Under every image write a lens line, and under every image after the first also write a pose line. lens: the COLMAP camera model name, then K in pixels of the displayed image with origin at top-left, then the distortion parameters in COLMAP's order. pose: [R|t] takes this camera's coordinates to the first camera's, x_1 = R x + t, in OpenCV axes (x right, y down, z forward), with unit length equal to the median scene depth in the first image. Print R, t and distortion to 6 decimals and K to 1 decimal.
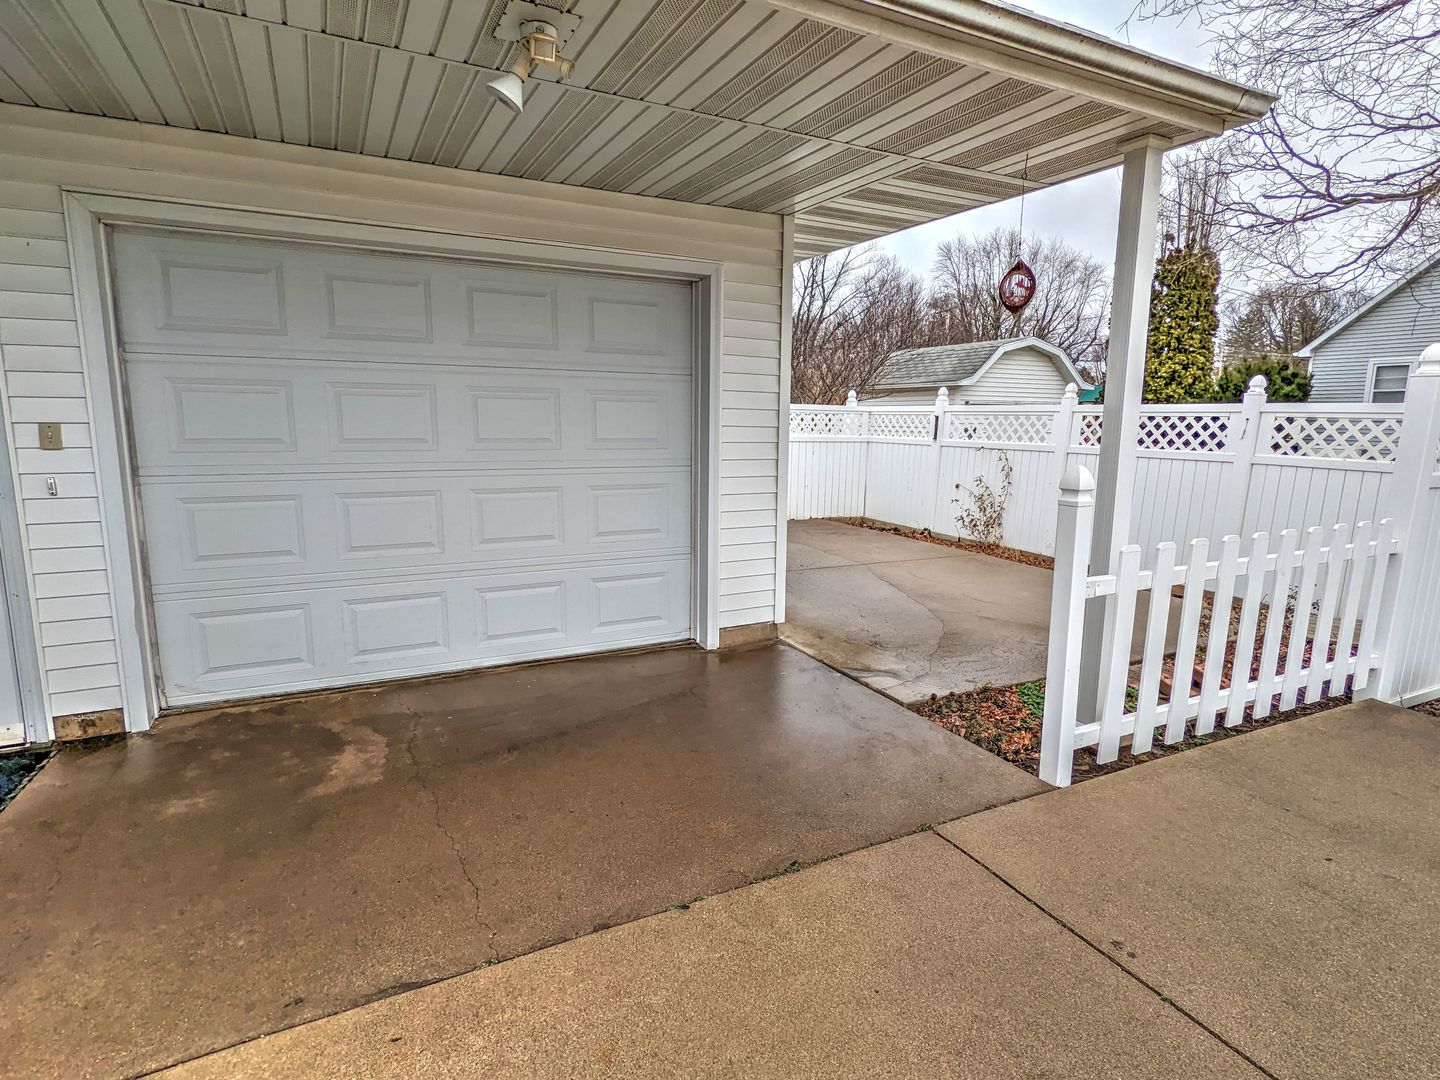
lens RADIAL K [[760.2, 0, 723.2], [0, 760.2, 537.2], [0, 0, 1]] dist [-0.000096, -0.000161]
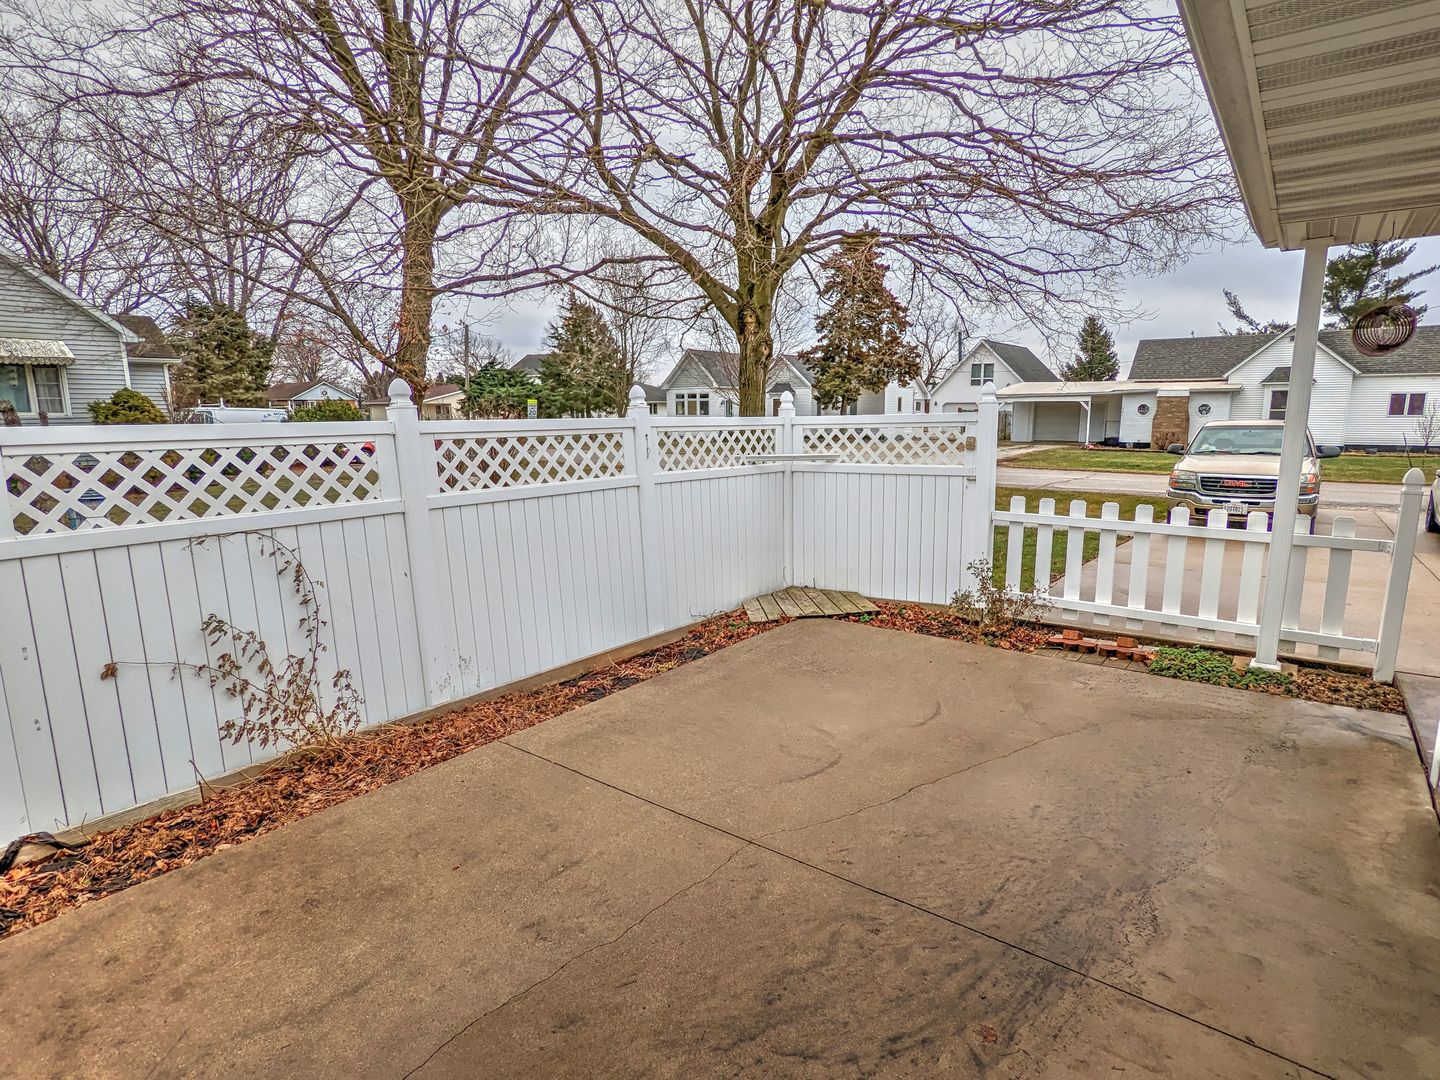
lens RADIAL K [[760.2, 0, 723.2], [0, 760.2, 537.2], [0, 0, 1]] dist [-0.000096, -0.000161]
pose [[-0.430547, -0.142922, 0.891181, -0.177361], [0.153560, 0.961388, 0.228370, -0.280191], [-0.889409, 0.235173, -0.391975, 1.562362]]
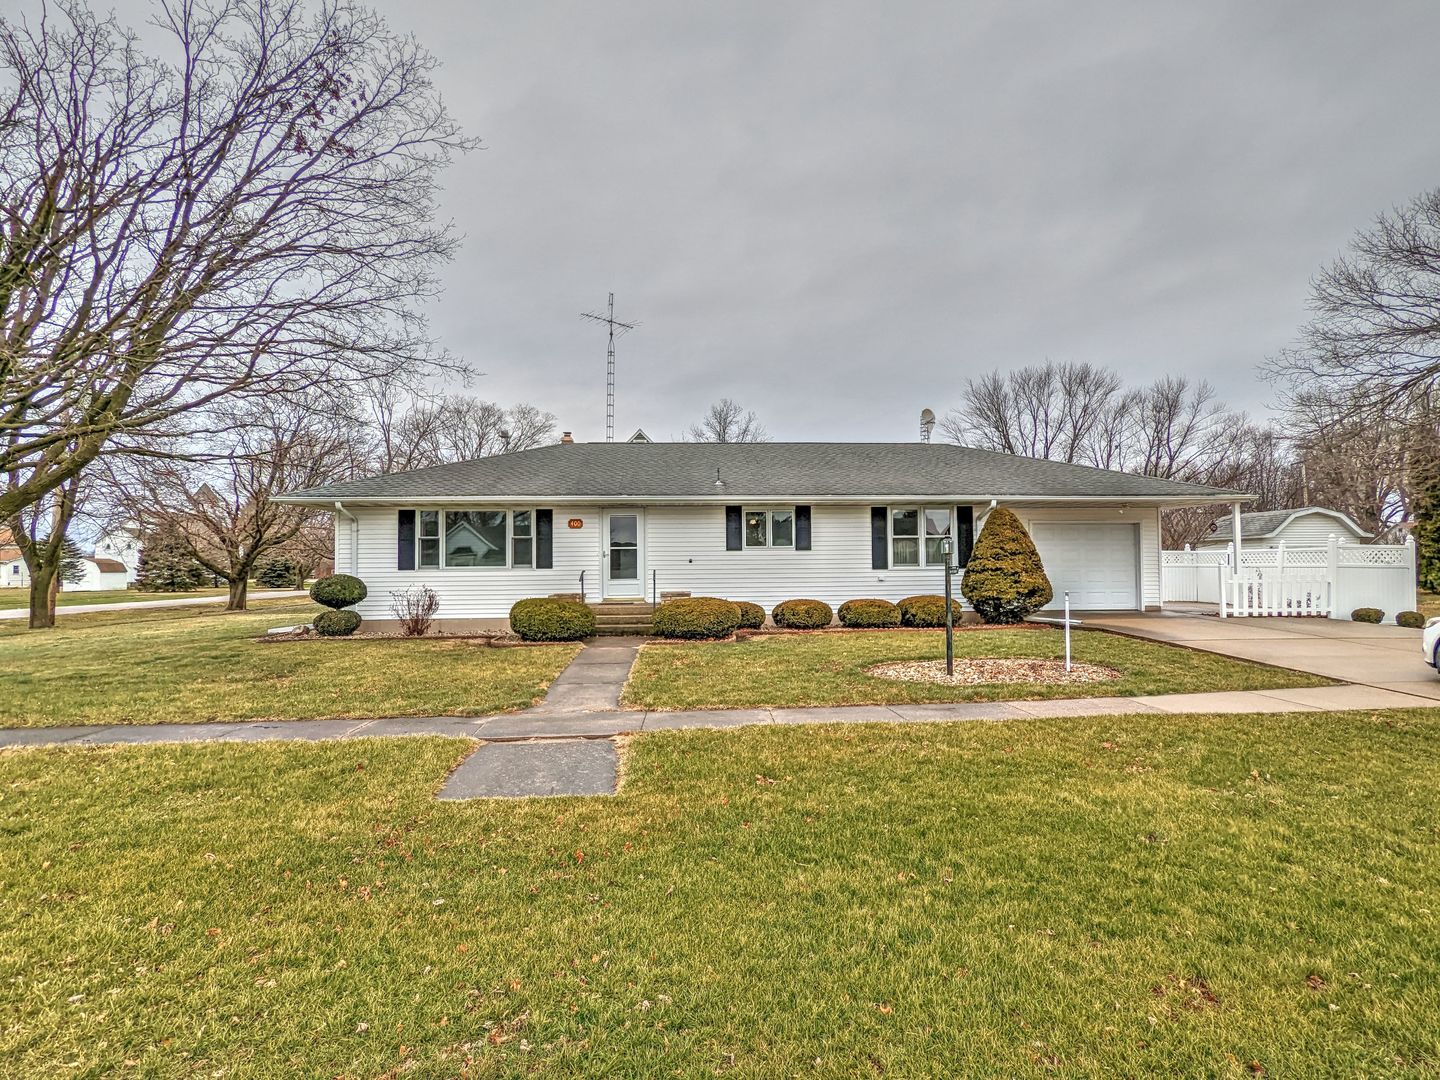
lens RADIAL K [[760.2, 0, 723.2], [0, 760.2, 537.2], [0, 0, 1]] dist [-0.000096, -0.000161]
pose [[0.917741, -0.021465, -0.396598, -0.449918], [-0.054590, 0.982245, -0.179484, 0.605483], [0.393409, 0.186370, 0.900275, -3.566636]]
